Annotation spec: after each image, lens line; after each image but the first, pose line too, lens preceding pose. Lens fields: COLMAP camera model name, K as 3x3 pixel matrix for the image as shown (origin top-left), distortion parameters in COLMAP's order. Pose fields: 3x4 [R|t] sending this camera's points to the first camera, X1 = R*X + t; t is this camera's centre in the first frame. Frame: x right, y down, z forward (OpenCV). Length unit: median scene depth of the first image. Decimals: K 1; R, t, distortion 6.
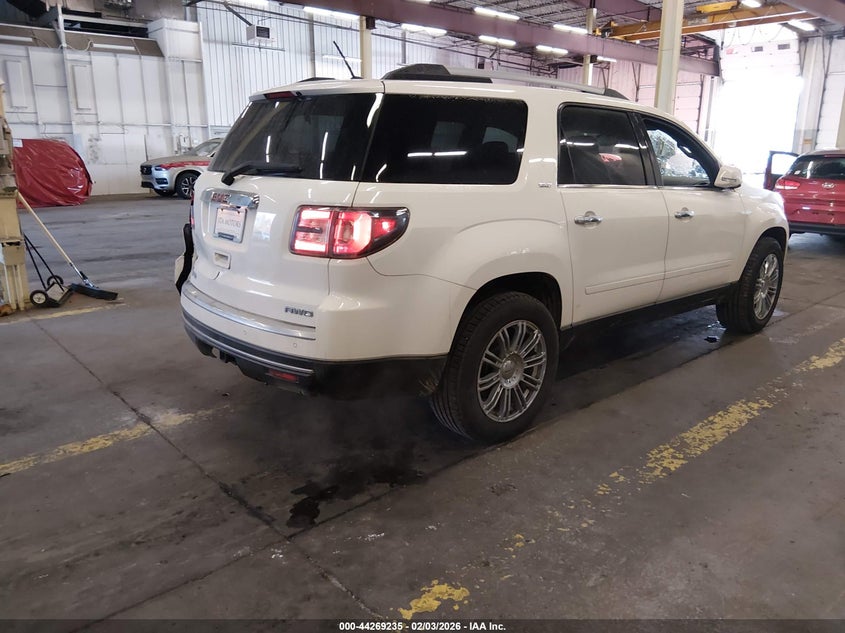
lens RADIAL K [[659.2, 0, 430.5], [0, 659.2, 320.9], [0, 0, 1]] dist [-0.003808, -0.017051]
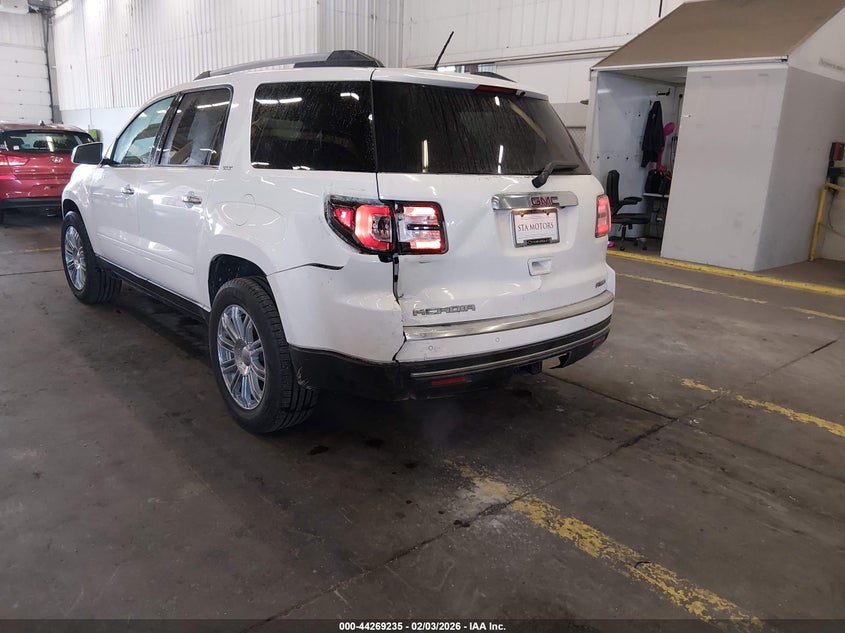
lens RADIAL K [[659.2, 0, 416.2], [0, 659.2, 312.7], [0, 0, 1]] dist [-0.003808, -0.017051]
pose [[0.007222, -0.257739, 0.966188, -1.228928], [0.215484, 0.943914, 0.250186, -0.300242], [-0.976481, 0.206391, 0.062355, 1.107890]]
